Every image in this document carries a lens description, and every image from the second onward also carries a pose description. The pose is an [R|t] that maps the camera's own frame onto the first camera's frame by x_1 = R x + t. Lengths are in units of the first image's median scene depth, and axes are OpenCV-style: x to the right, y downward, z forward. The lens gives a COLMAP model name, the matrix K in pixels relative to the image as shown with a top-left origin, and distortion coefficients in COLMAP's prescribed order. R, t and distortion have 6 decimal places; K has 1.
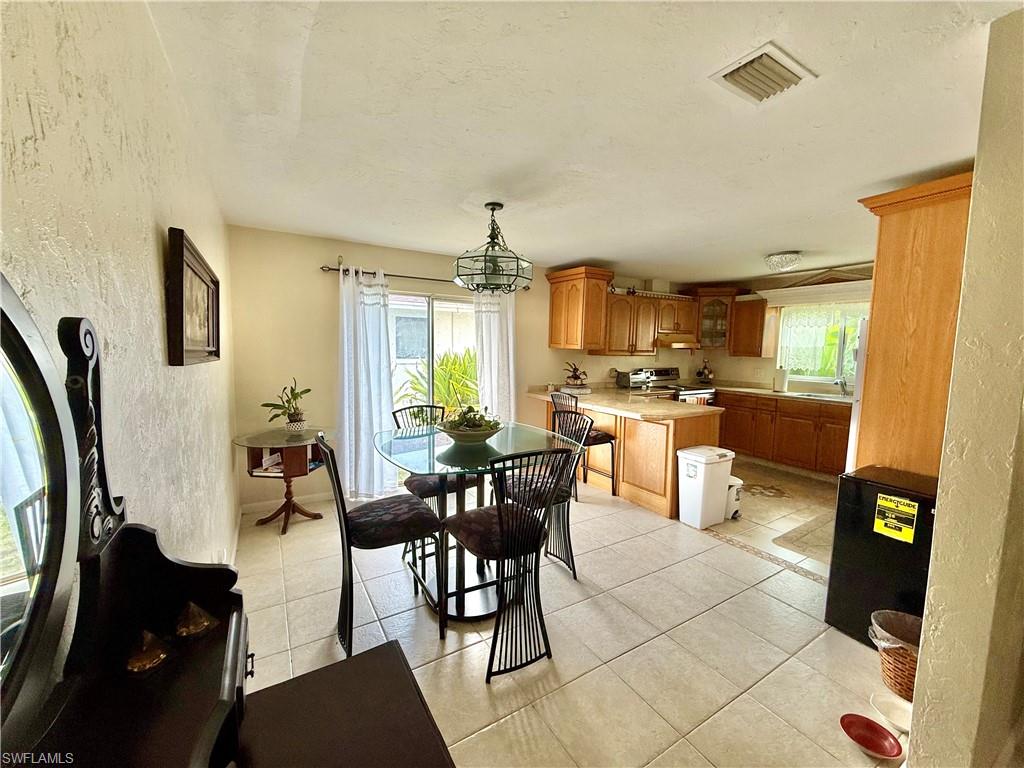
lens RADIAL K [[408.8, 0, 510.3], [0, 408.8, 384.6], [0, 0, 1]] dist [0.000304, 0.000323]
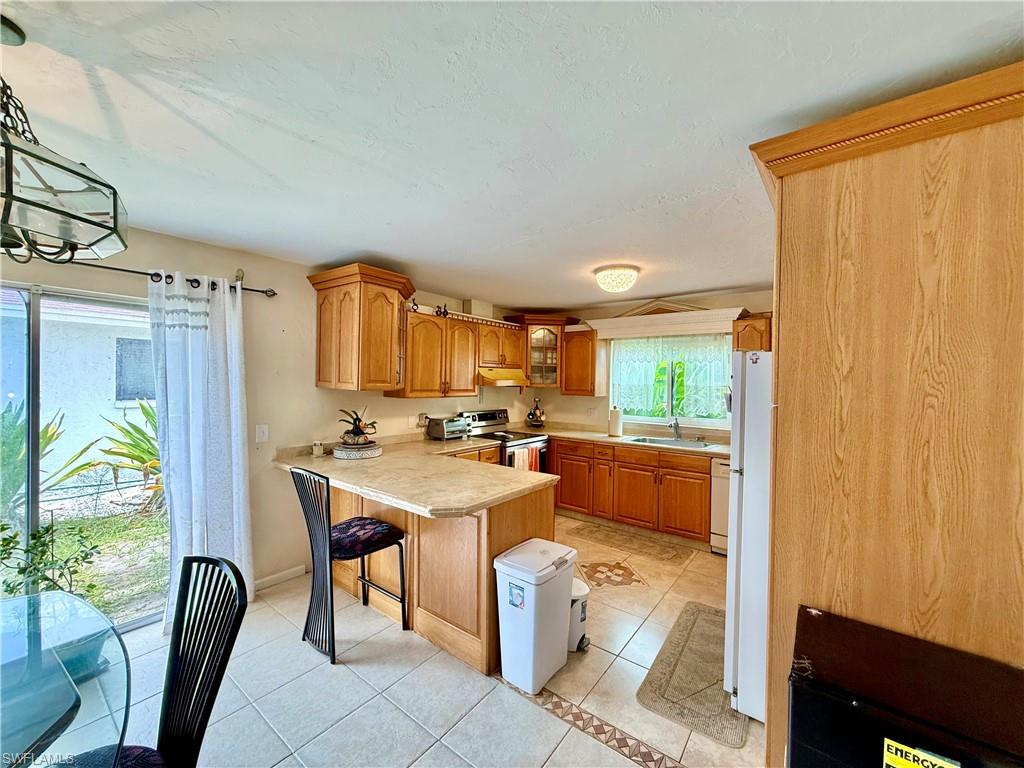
lens RADIAL K [[408.8, 0, 515.4], [0, 408.8, 382.1], [0, 0, 1]] dist [0.000304, 0.000323]
pose [[0.927621, -0.001860, 0.373519, 0.162297], [0.033944, 0.996270, -0.079337, -0.040262], [-0.371978, 0.086274, 0.924223, 0.310511]]
